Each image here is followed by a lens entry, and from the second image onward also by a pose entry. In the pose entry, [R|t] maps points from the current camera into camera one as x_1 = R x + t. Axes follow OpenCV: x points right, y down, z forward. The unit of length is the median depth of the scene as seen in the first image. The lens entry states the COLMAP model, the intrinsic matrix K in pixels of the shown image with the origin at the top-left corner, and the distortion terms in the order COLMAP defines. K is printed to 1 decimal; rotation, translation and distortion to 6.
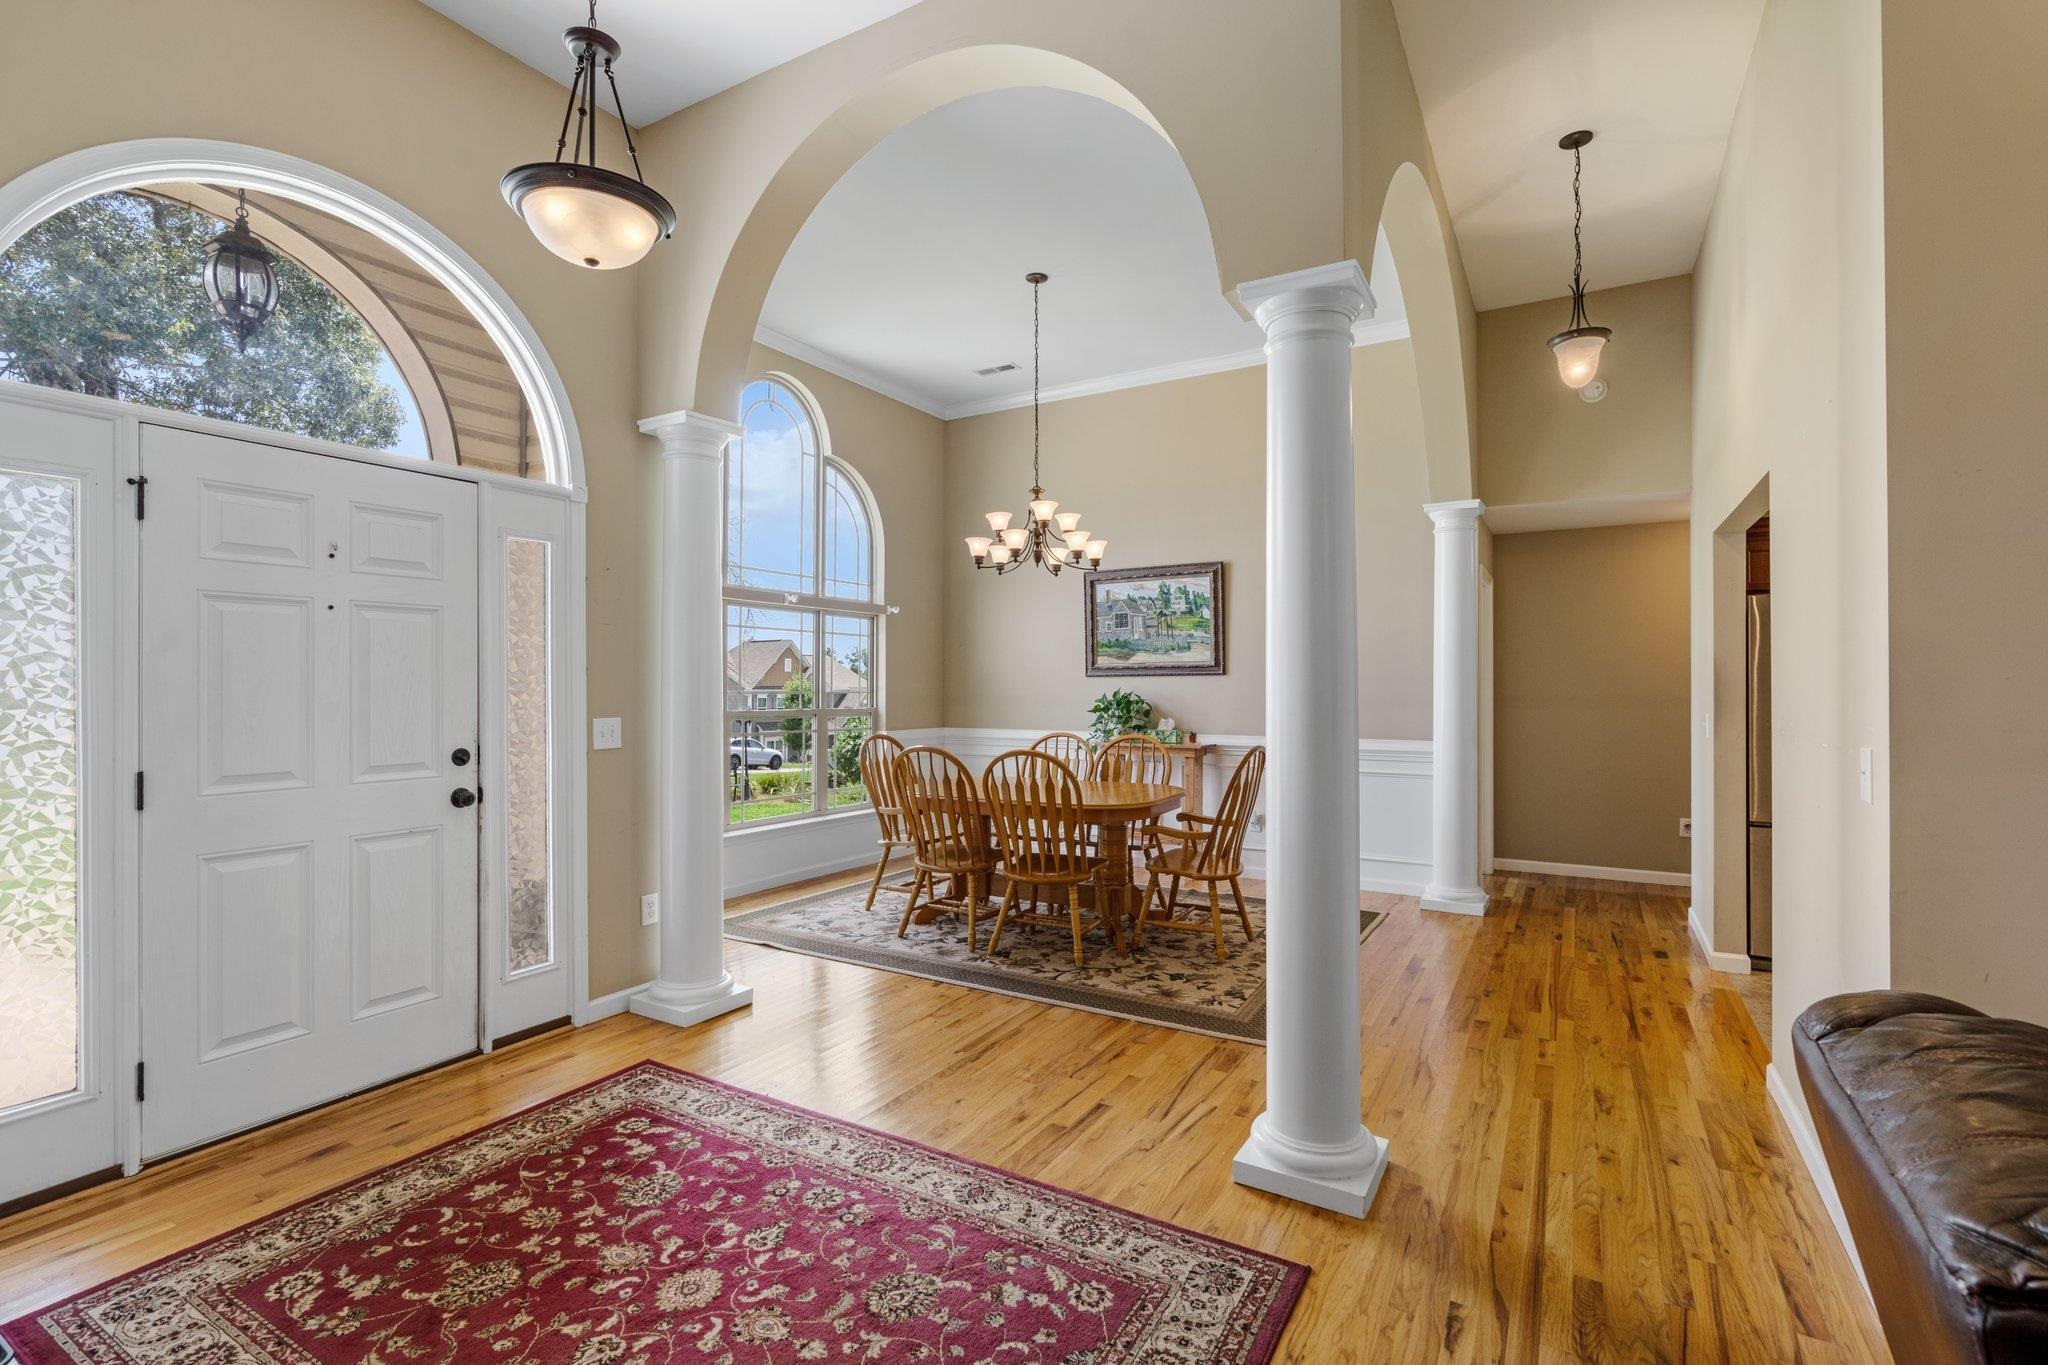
lens RADIAL K [[929.2, 0, 1019.0], [0, 929.2, 683.0], [0, 0, 1]] dist [-0.010009, 0.002941]
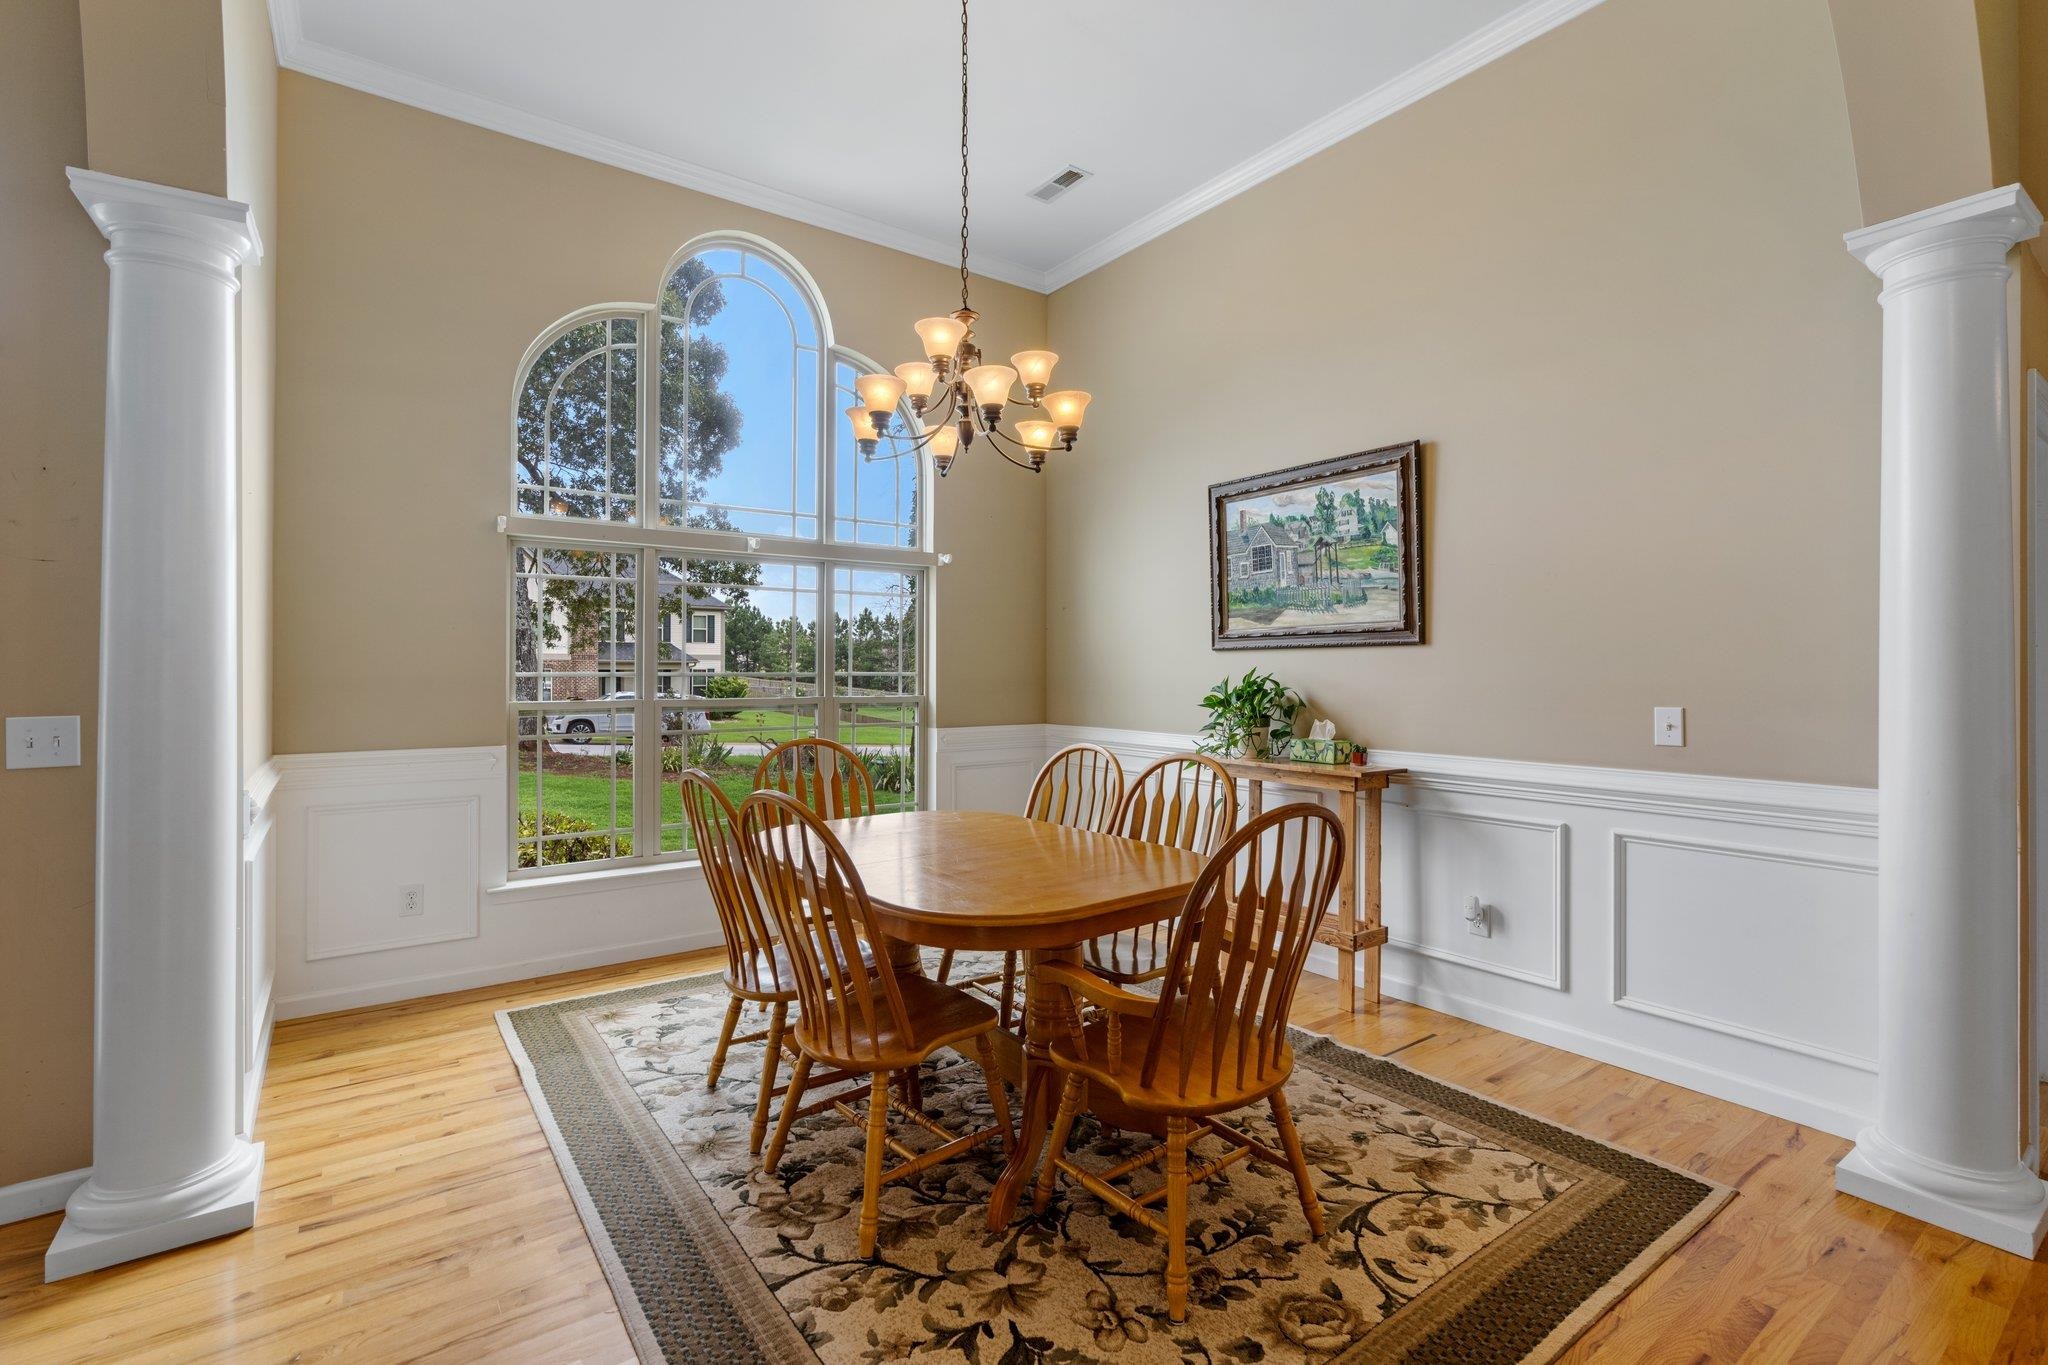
lens RADIAL K [[929.2, 0, 1024.6], [0, 929.2, 665.8], [0, 0, 1]] dist [-0.010009, 0.002941]
pose [[0.923088, -0.001412, -0.384587, 0.260434], [0.001857, 0.999998, 0.000786, 0.003765], [0.384585, -0.001440, 0.923089, 0.481940]]
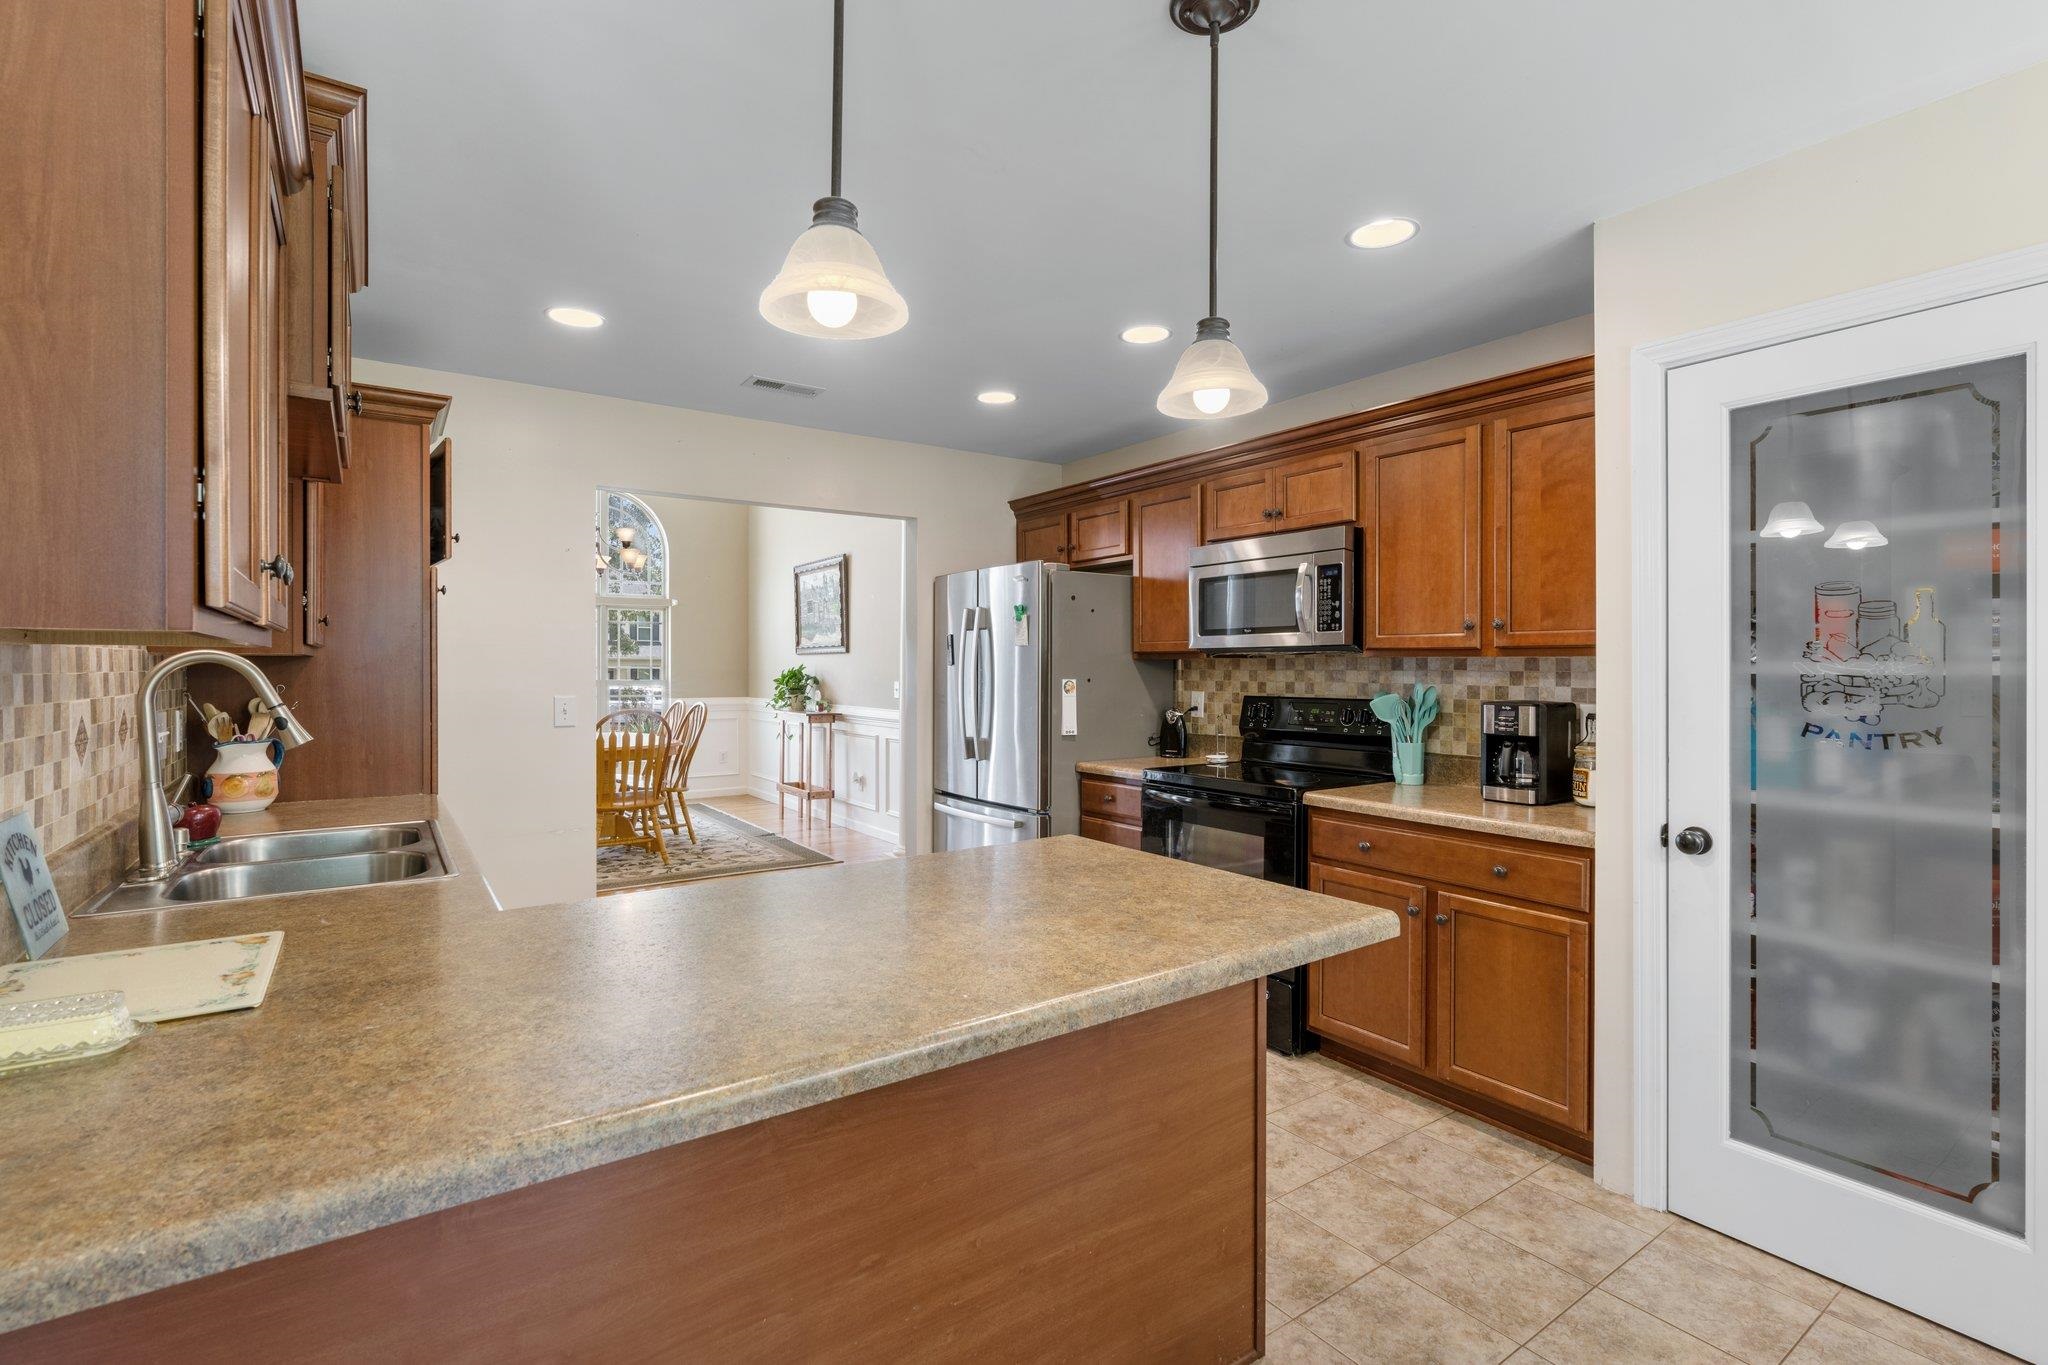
lens RADIAL K [[929.2, 0, 1022.2], [0, 929.2, 673.1], [0, 0, 1]] dist [-0.010009, 0.002941]
pose [[0.915840, 0.002577, -0.401535, 1.065975], [0.003456, 0.999892, 0.014298, 0.000744], [0.401528, -0.014482, 0.915732, 0.044549]]
